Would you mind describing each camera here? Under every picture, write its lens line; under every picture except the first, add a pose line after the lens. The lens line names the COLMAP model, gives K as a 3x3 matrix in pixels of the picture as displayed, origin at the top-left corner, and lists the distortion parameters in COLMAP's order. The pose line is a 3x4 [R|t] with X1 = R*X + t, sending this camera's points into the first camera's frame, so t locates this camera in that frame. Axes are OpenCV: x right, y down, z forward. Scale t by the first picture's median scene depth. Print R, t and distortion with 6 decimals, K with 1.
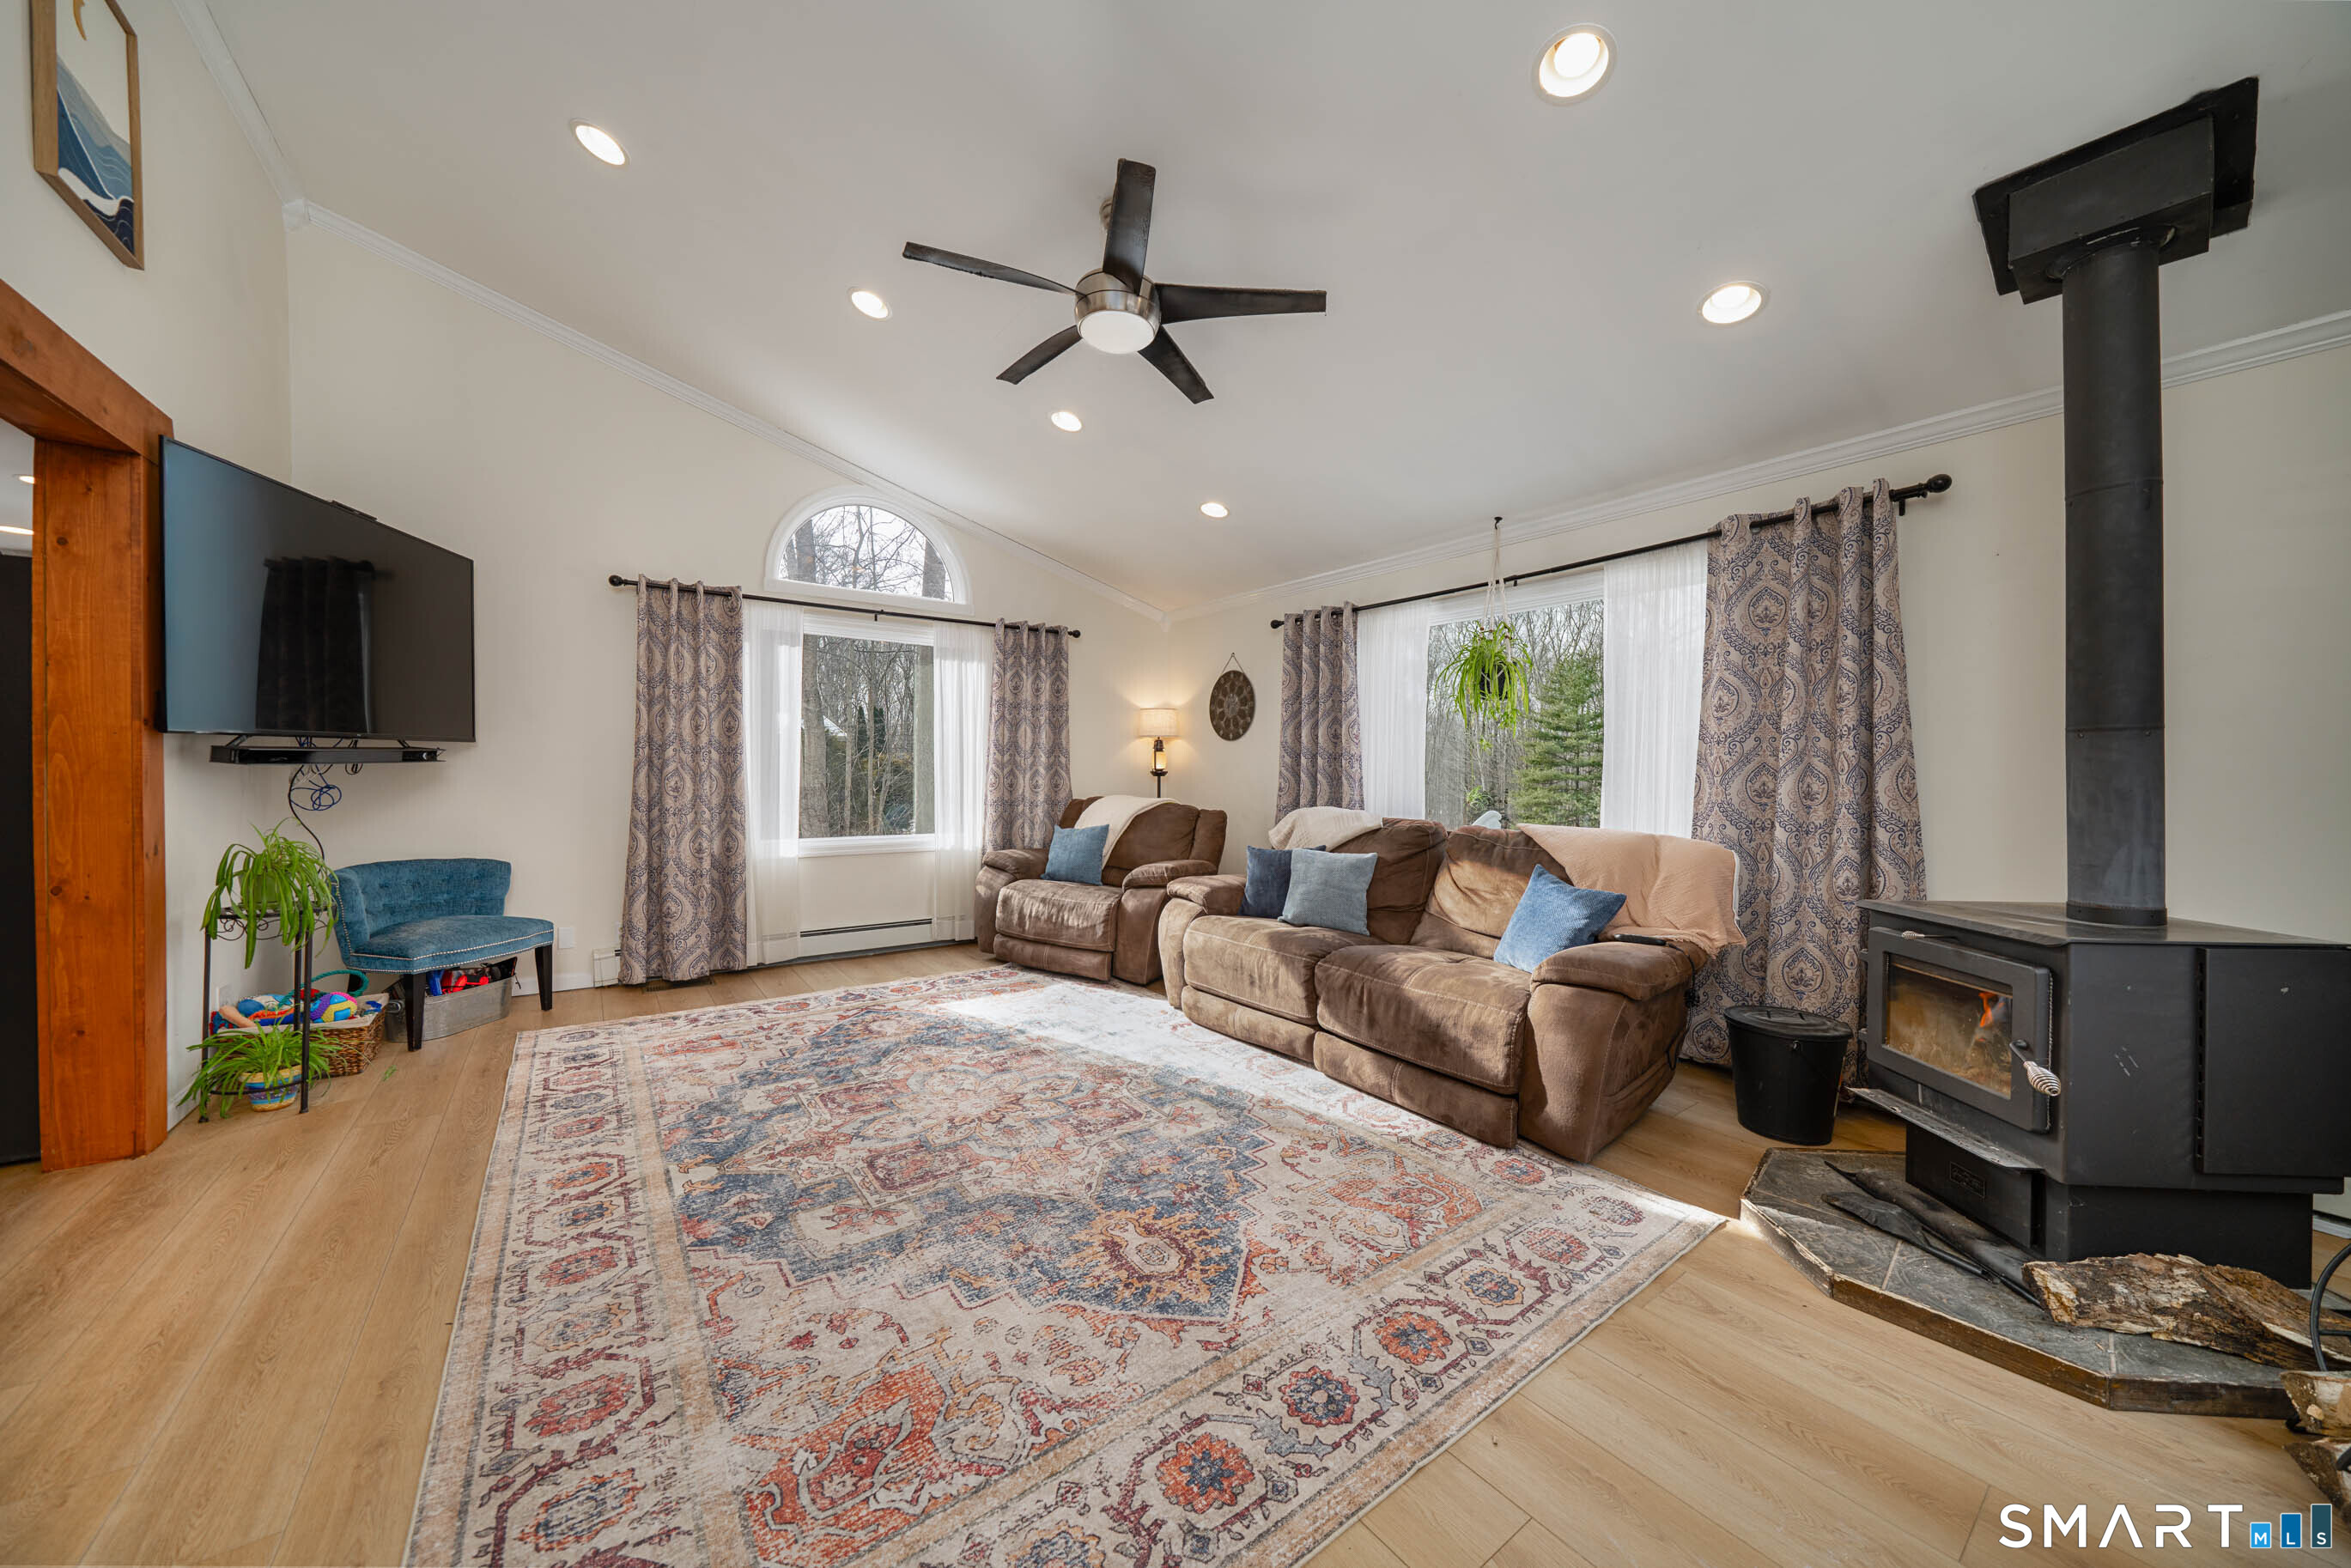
lens RADIAL K [[826.2, 0, 1226.0], [0, 826.2, 776.4], [0, 0, 1]] dist [-0.007825, 0.000379]
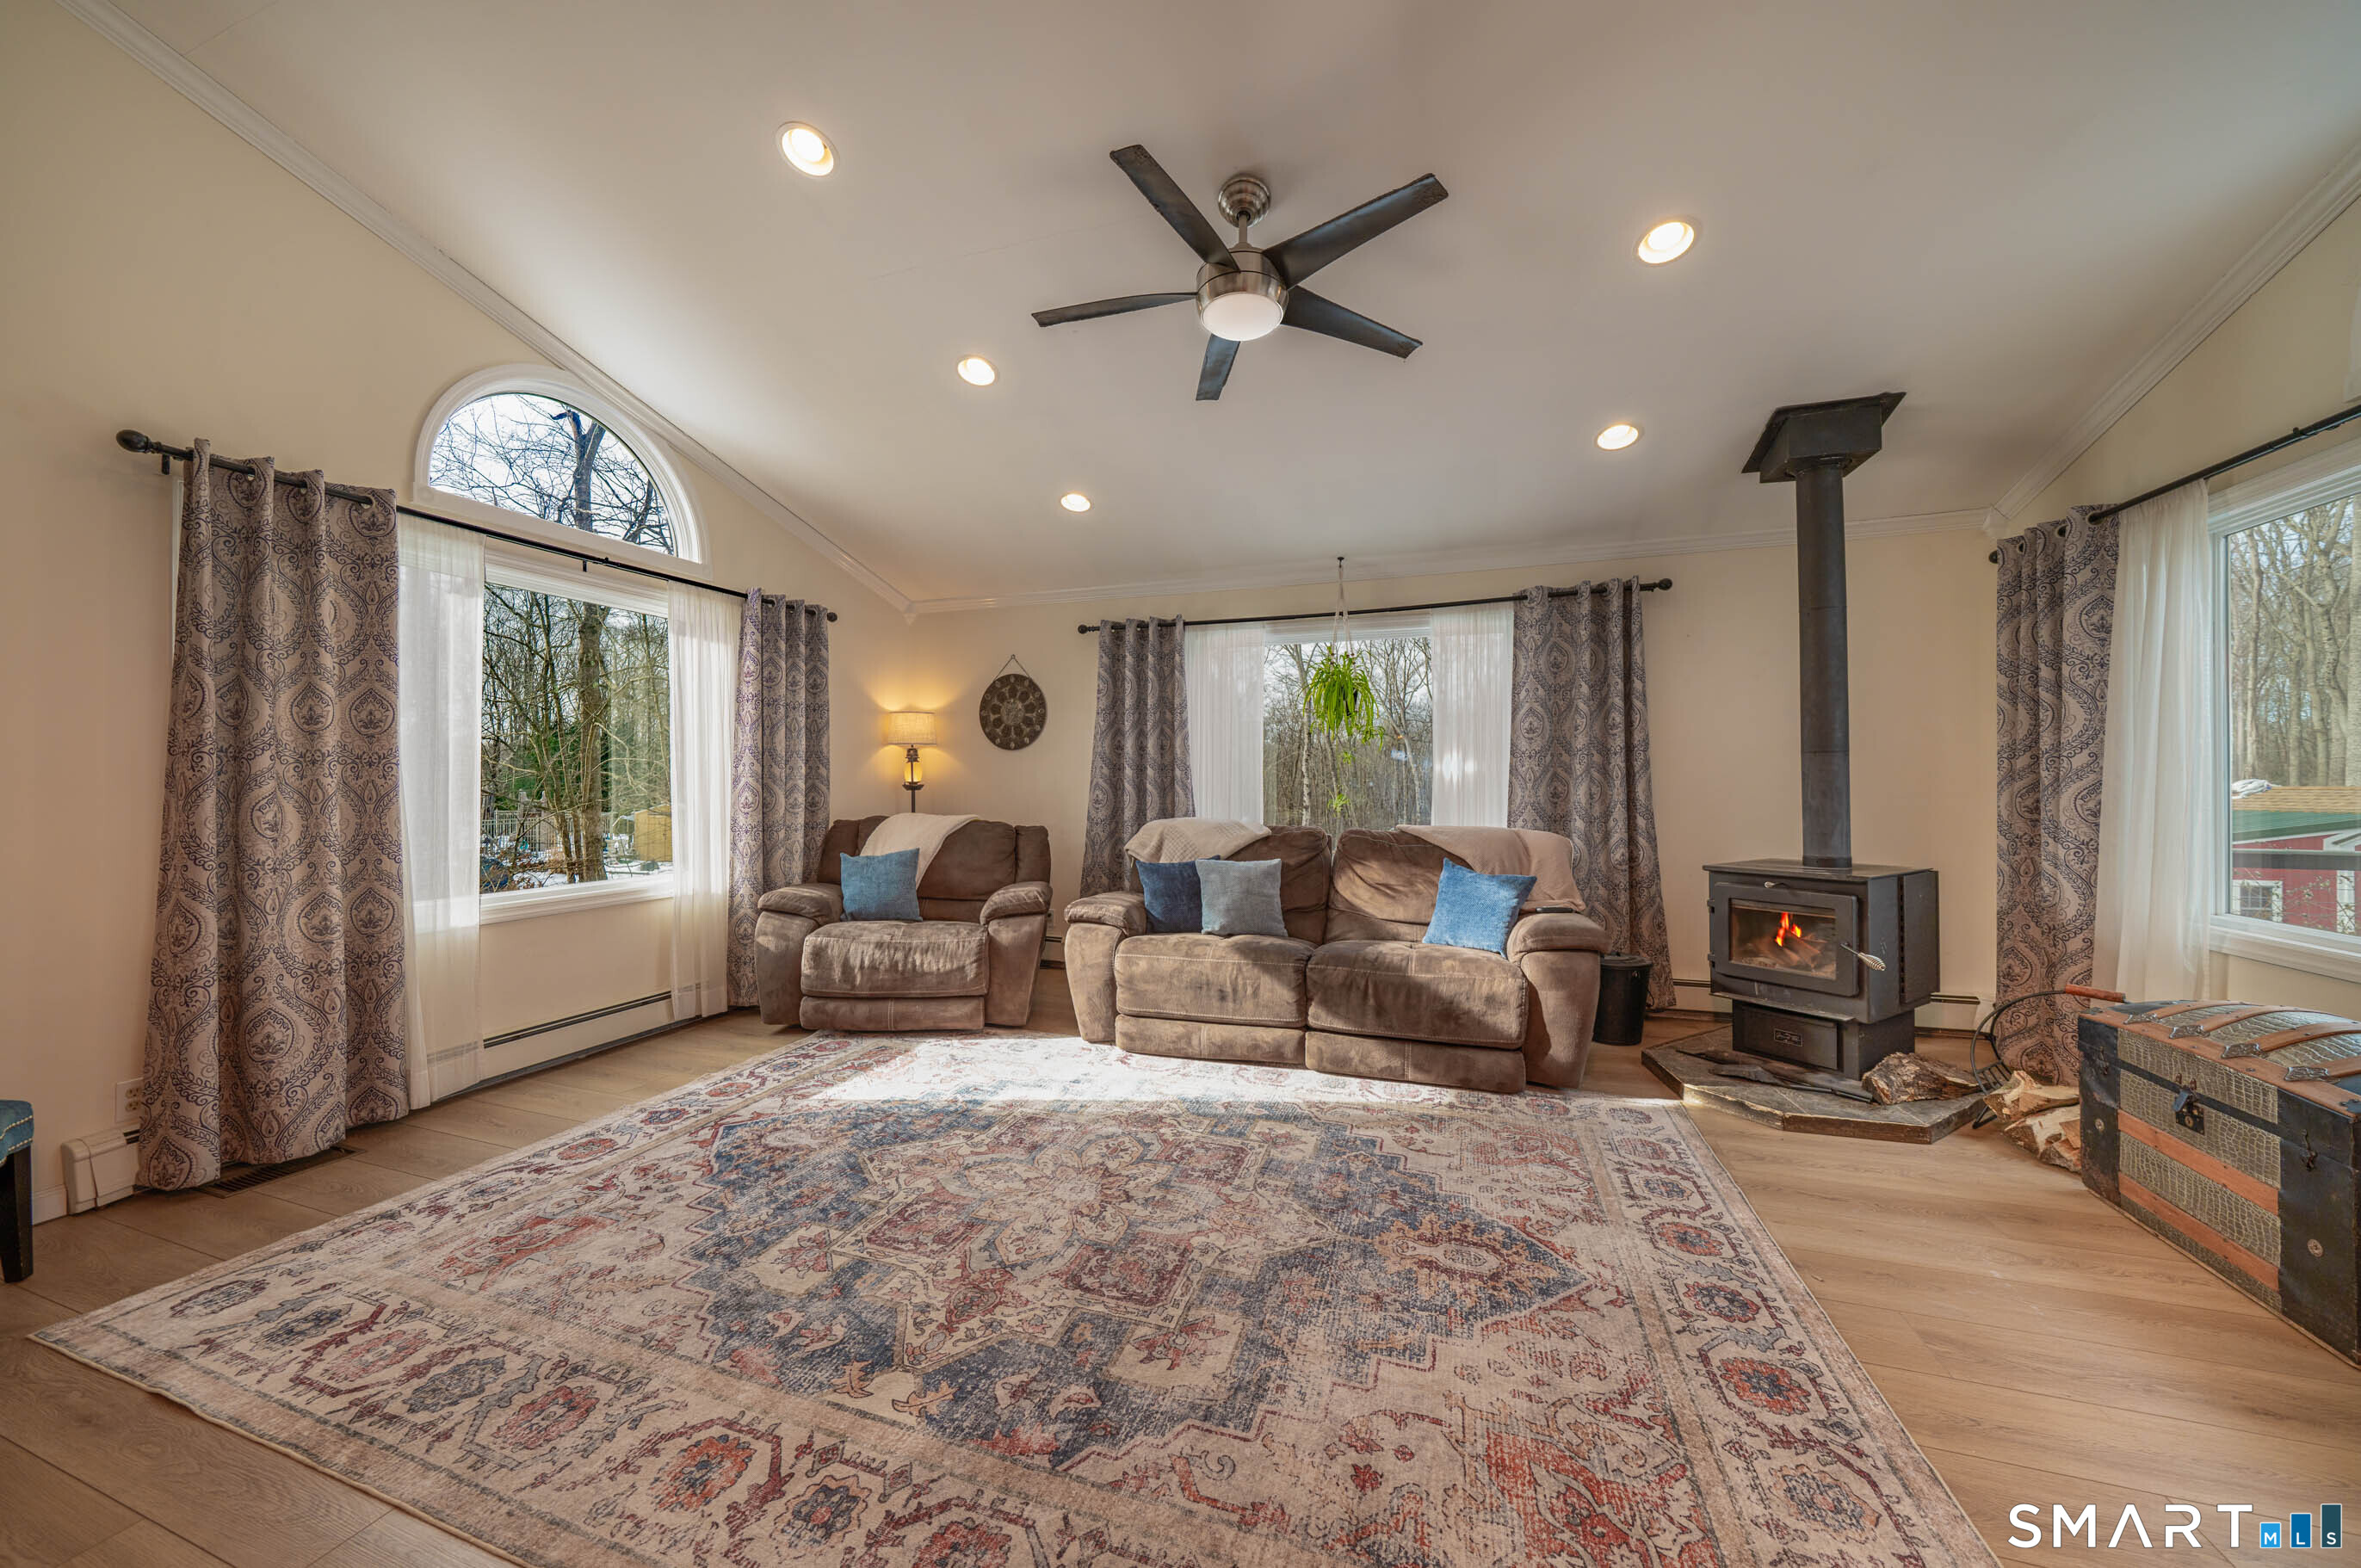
lens RADIAL K [[829.7, 0, 1193.7], [0, 829.7, 780.7], [0, 0, 1]] dist [-0.007825, 0.000379]
pose [[0.825022, -0.010472, 0.565004, -0.597354], [0.013648, 0.999906, -0.001397, -0.009017], [-0.564936, 0.008864, 0.825087, 0.215593]]
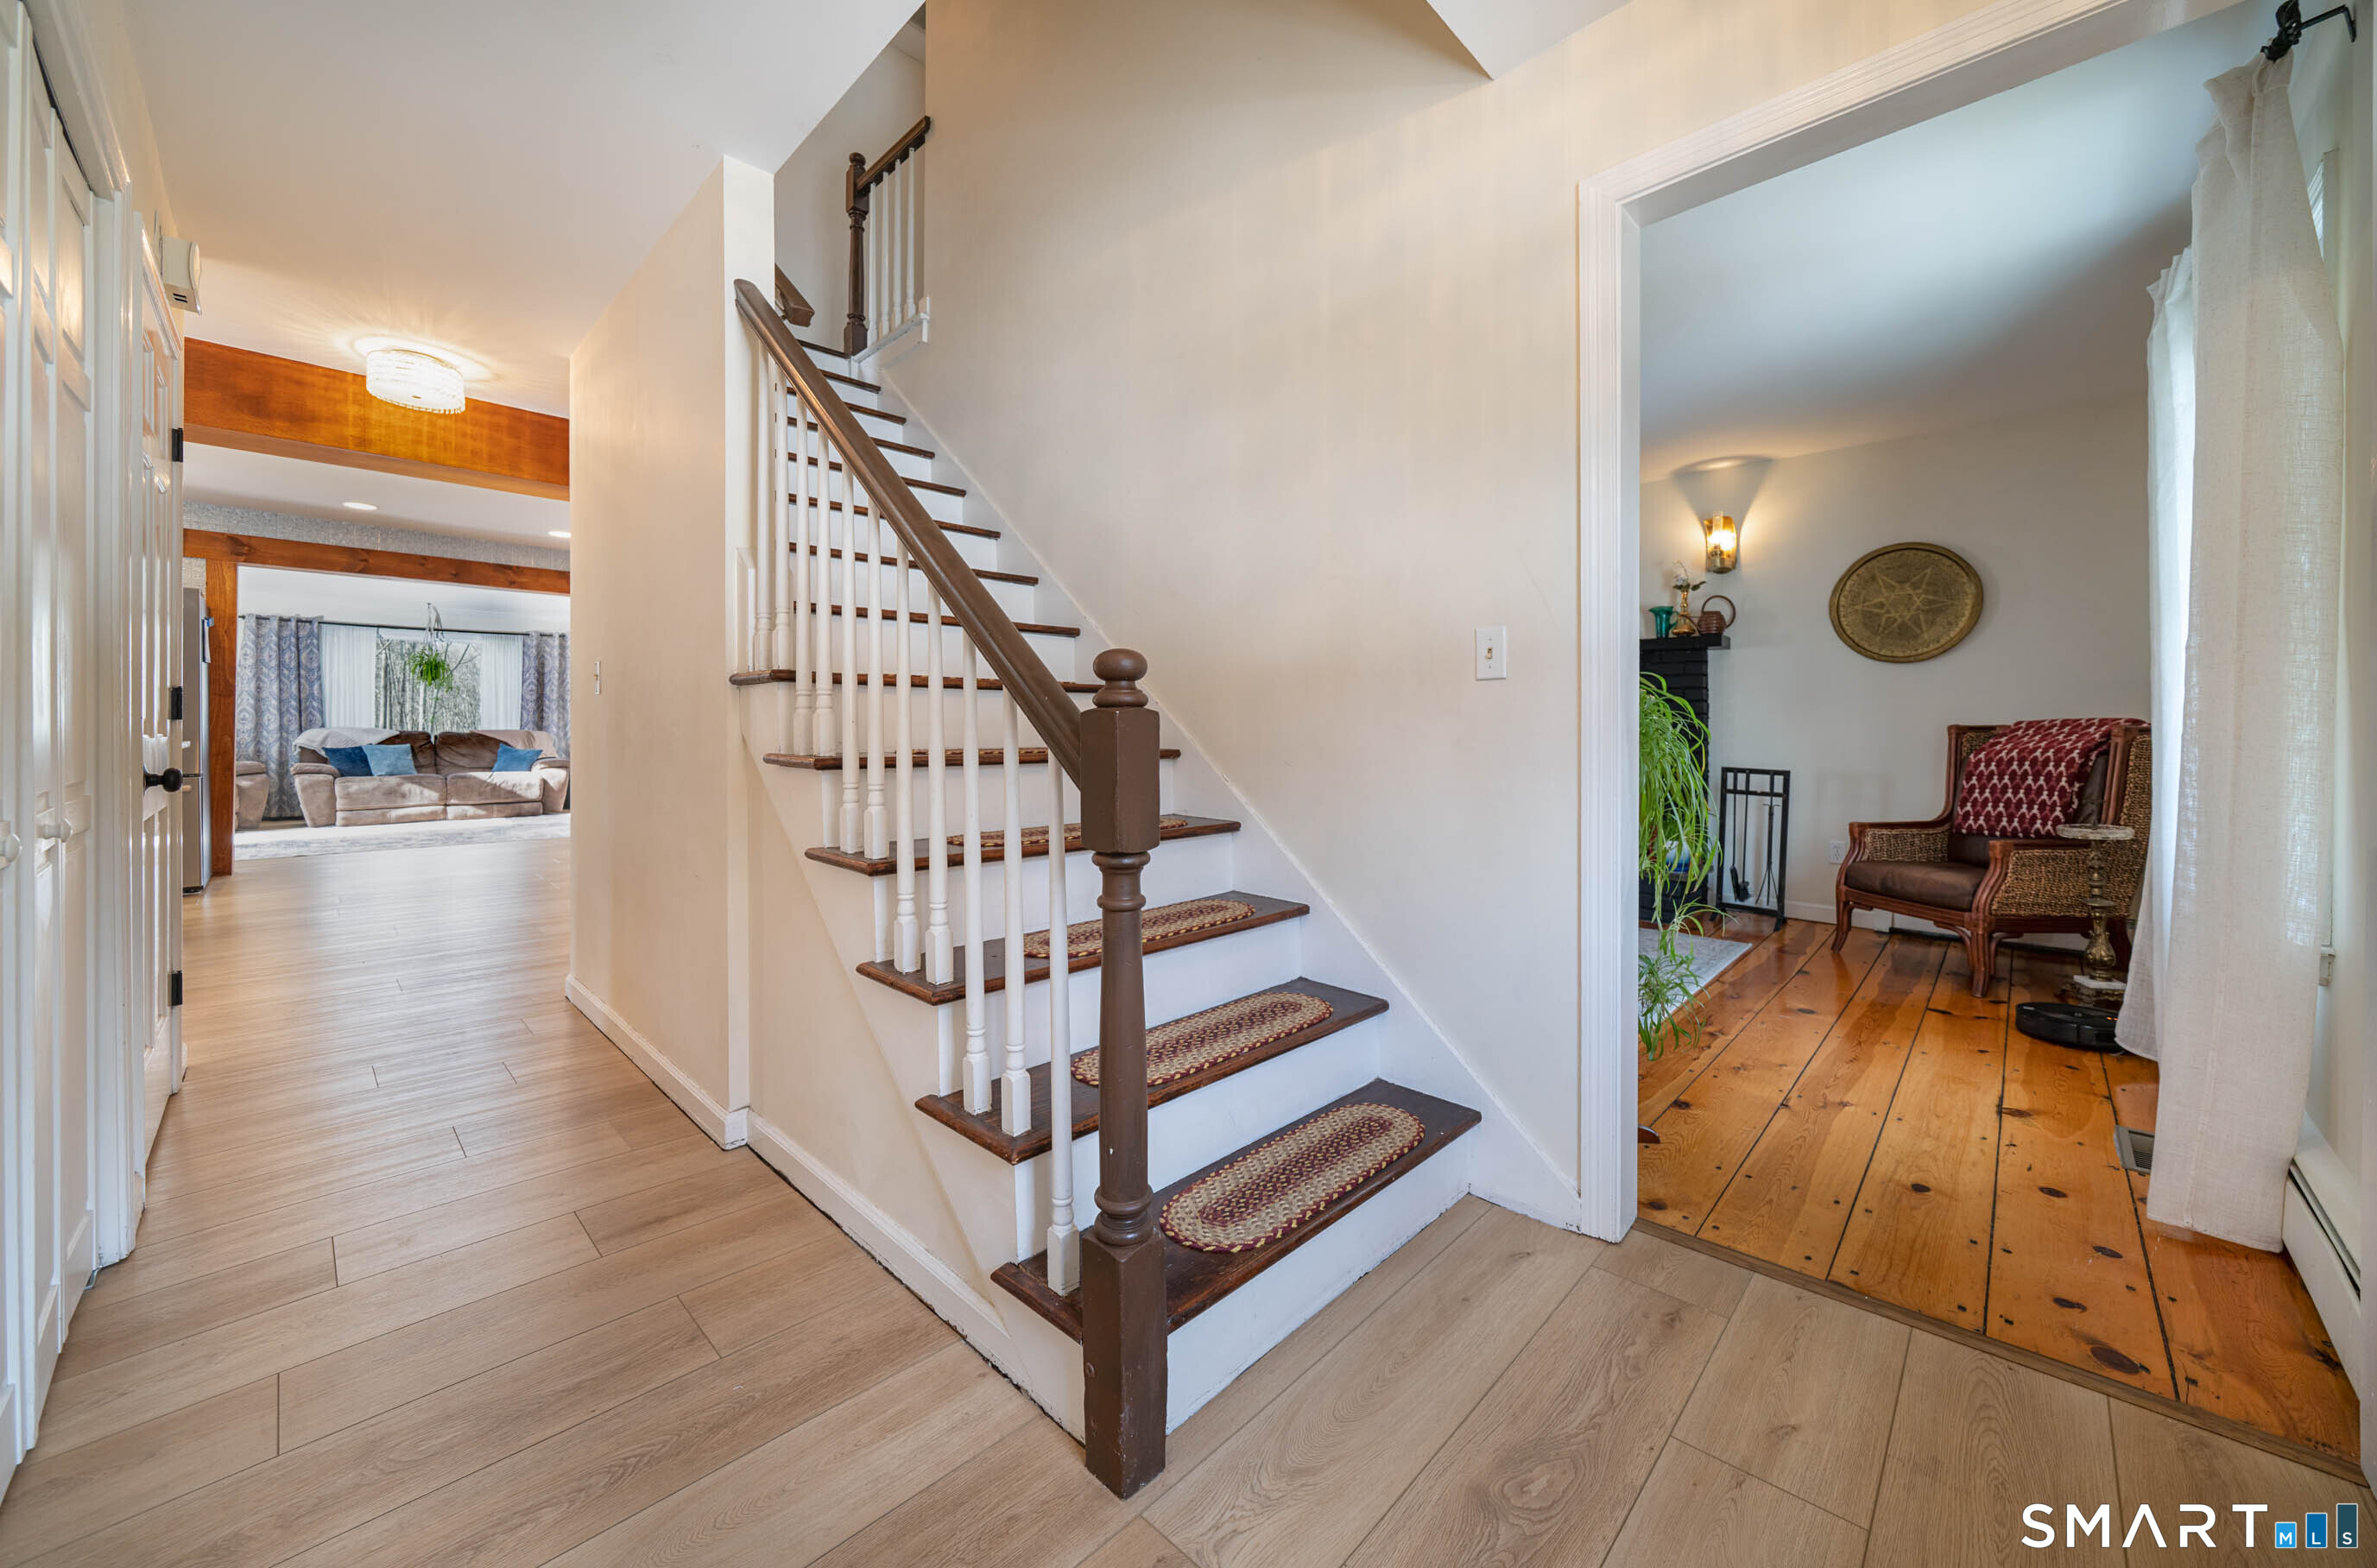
lens RADIAL K [[873.5, 0, 1195.4], [0, 873.5, 722.9], [0, 0, 1]] dist [-0.001799, -0.000126]
pose [[-0.162192, -0.009396, 0.986714, -3.084368], [-0.003050, 0.999955, 0.009021, 0.005175], [-0.986754, -0.001546, -0.162213, -0.940815]]
